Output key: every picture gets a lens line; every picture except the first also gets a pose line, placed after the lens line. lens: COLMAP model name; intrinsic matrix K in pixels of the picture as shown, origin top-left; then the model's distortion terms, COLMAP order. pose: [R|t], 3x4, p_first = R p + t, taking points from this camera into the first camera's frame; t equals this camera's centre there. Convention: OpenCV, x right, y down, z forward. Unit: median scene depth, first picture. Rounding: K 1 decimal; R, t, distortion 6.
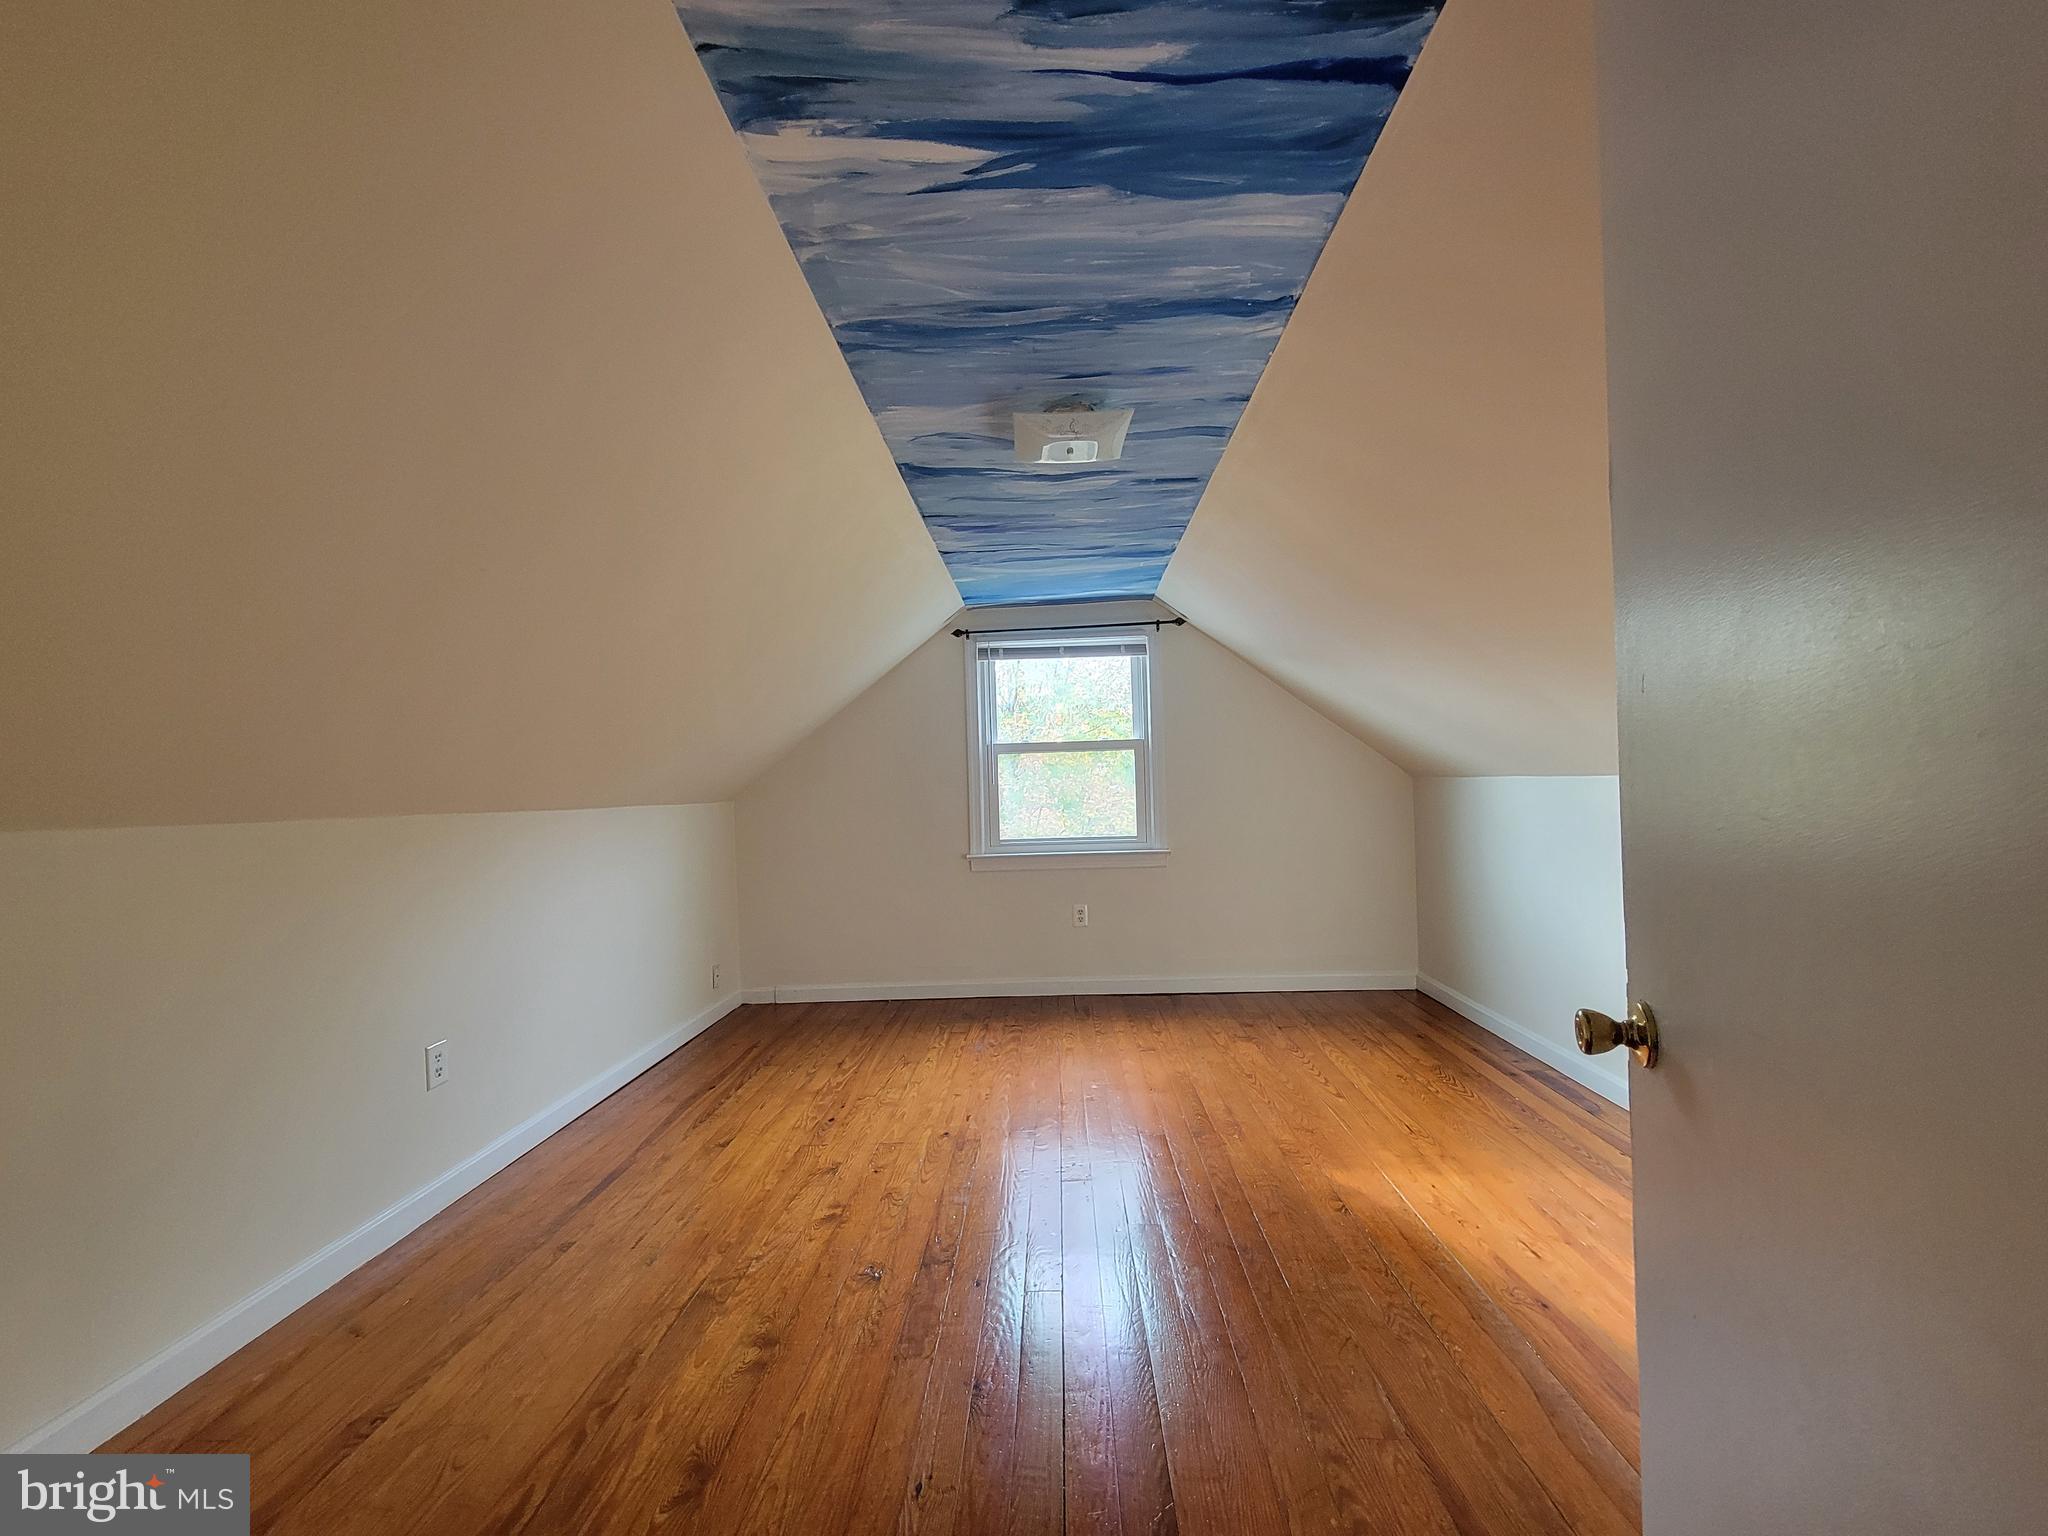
lens RADIAL K [[835.3, 0, 1022.6], [0, 835.3, 768.9], [0, 0, 1]] dist [0.004584, -0.003578]
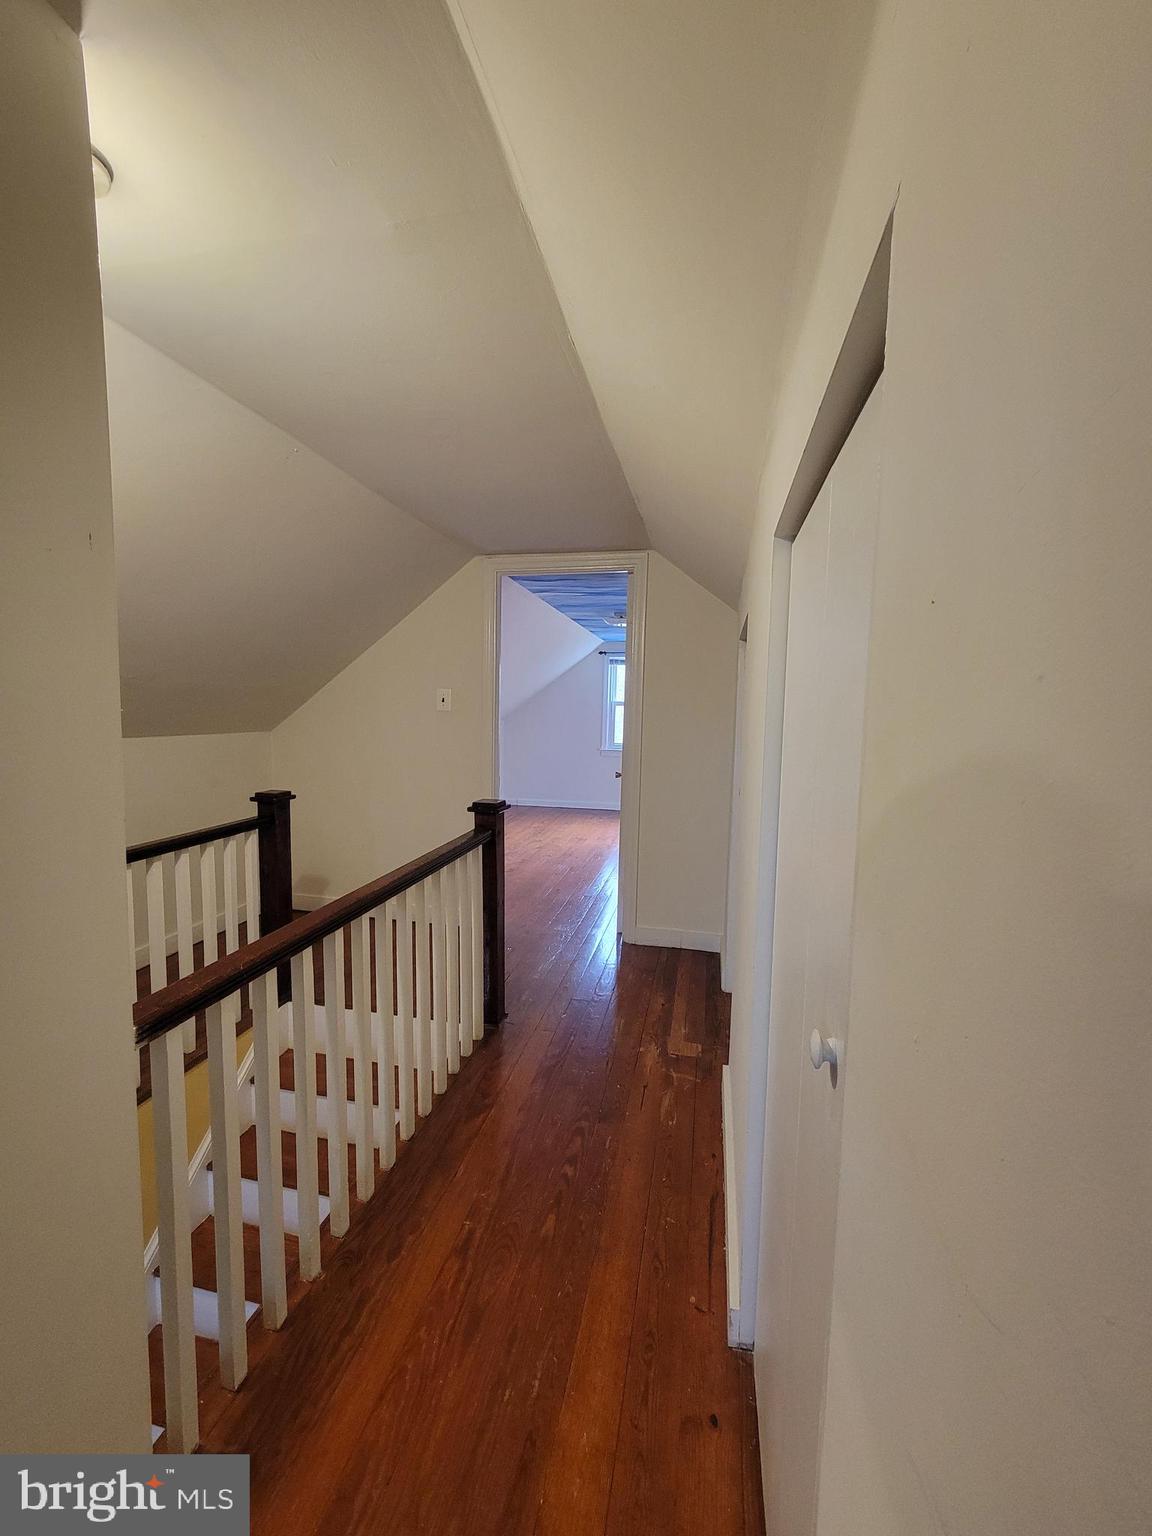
lens RADIAL K [[626.5, 0, 575.9], [0, 626.5, 767.1], [0, 0, 1]] dist [0.004584, -0.003578]
pose [[0.983677, 0.072614, -0.164641, 0.303217], [-0.052947, 0.991258, 0.120848, -0.104920], [0.171977, -0.110158, 0.978922, -1.381622]]
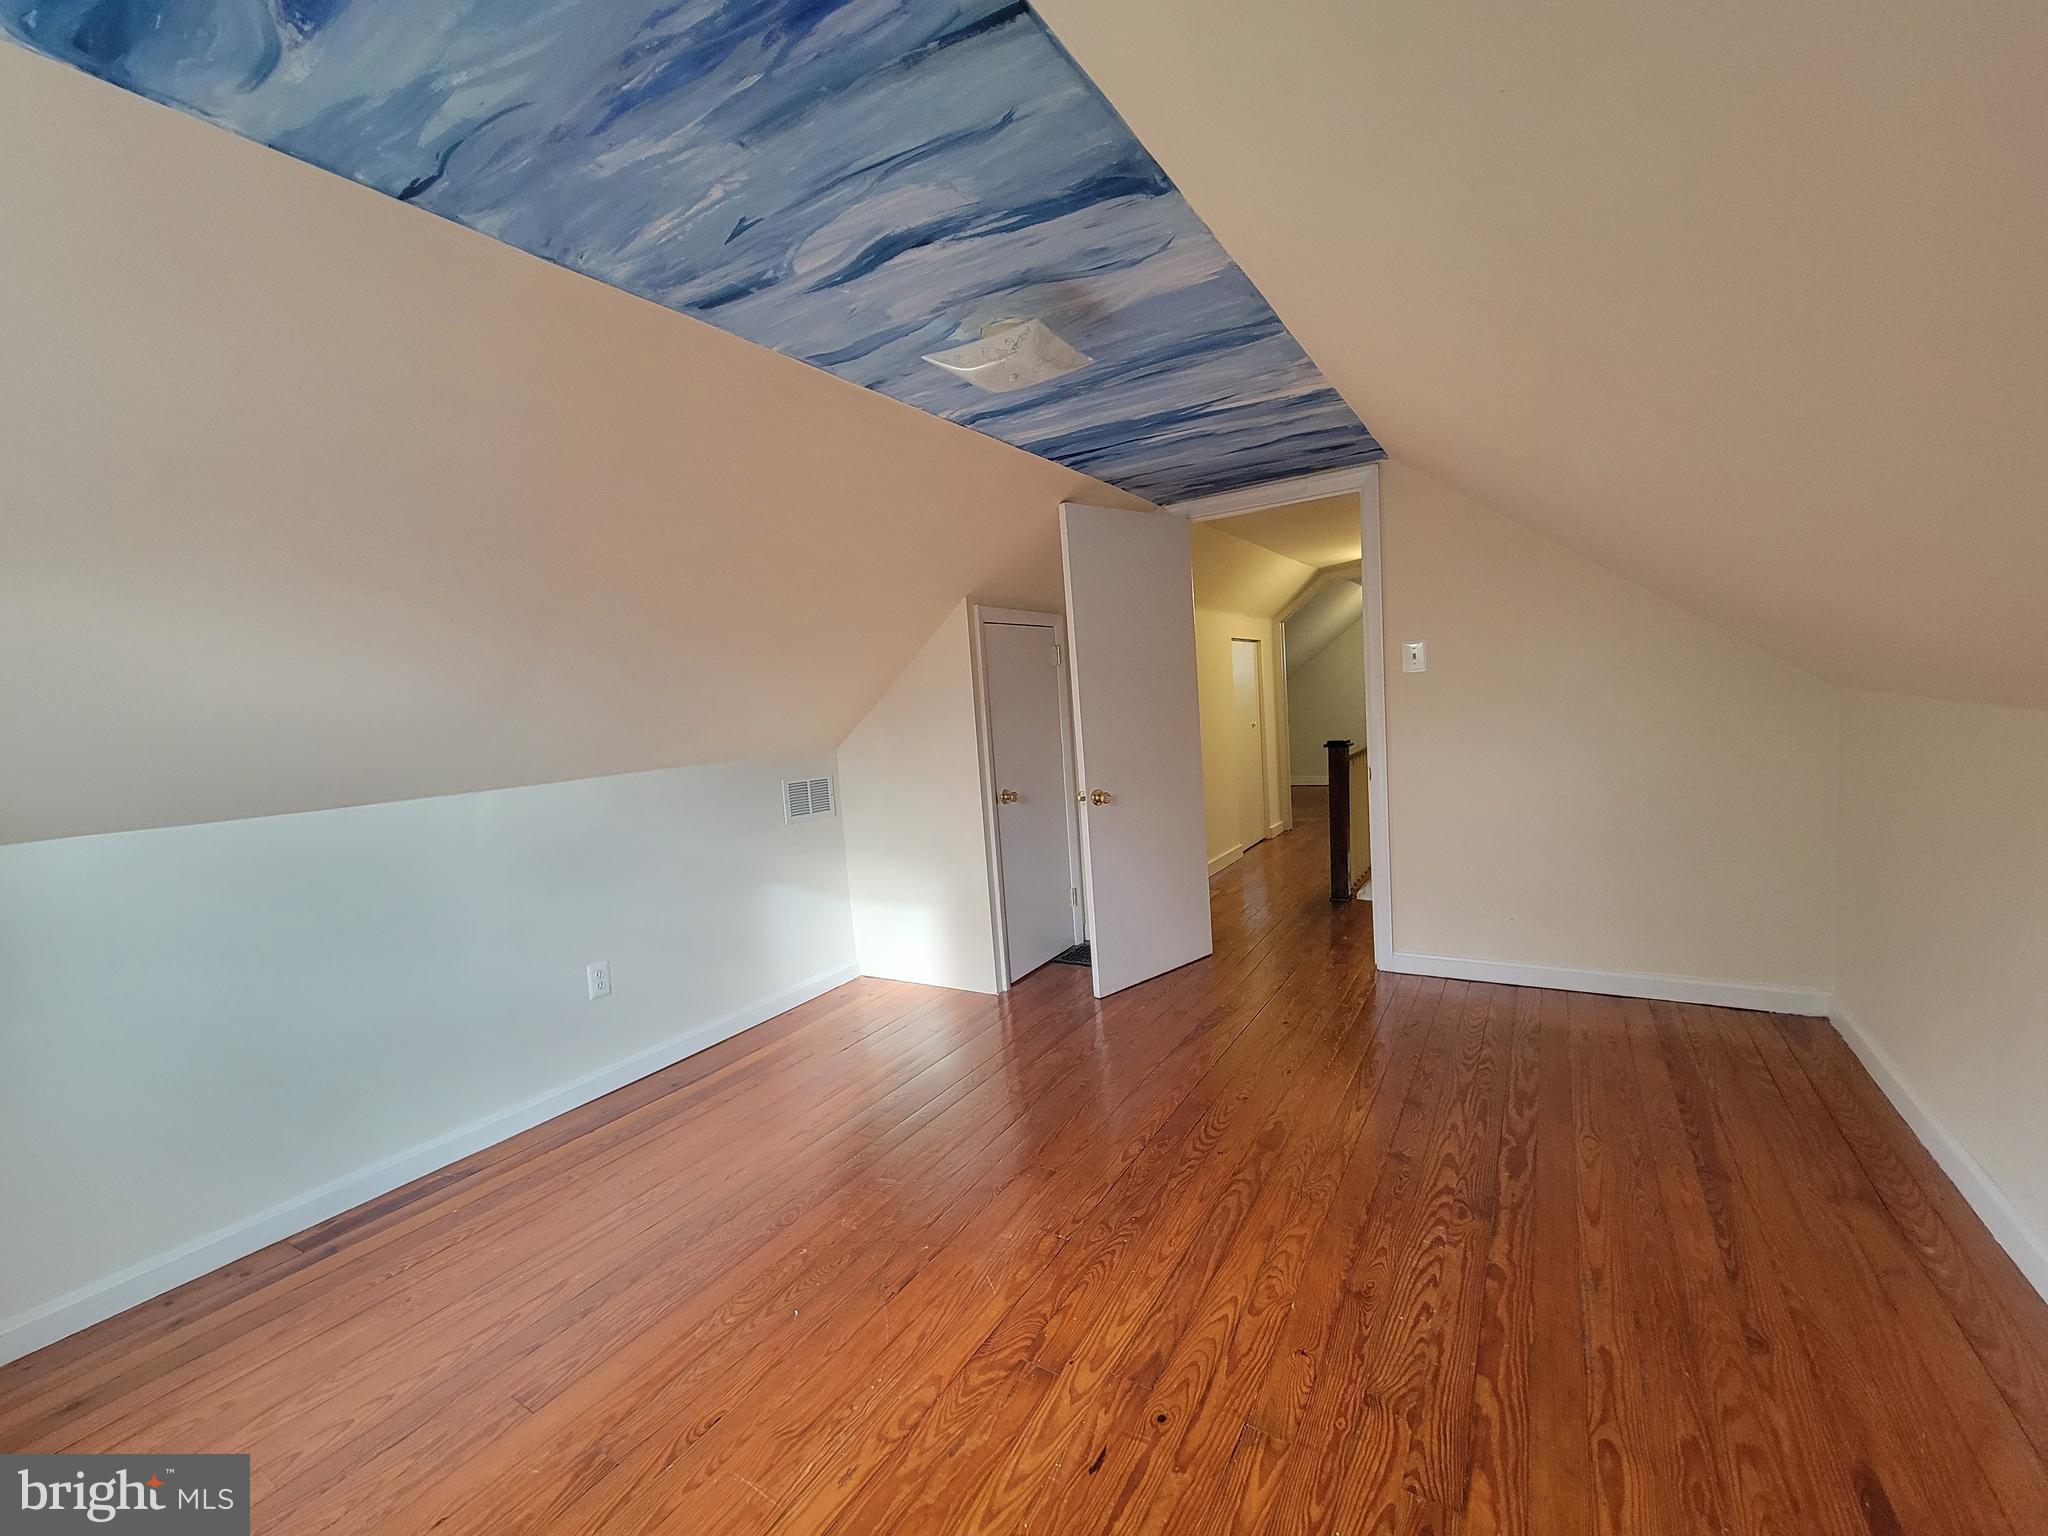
lens RADIAL K [[835.3, 0, 1012.7], [0, 835.3, 775.2], [0, 0, 1]] dist [0.004584, -0.003578]
pose [[-0.856459, 0.056070, 0.513160, -0.335118], [0.090065, 0.995067, 0.041593, 0.000987], [-0.508297, 0.081840, -0.857285, 1.617837]]
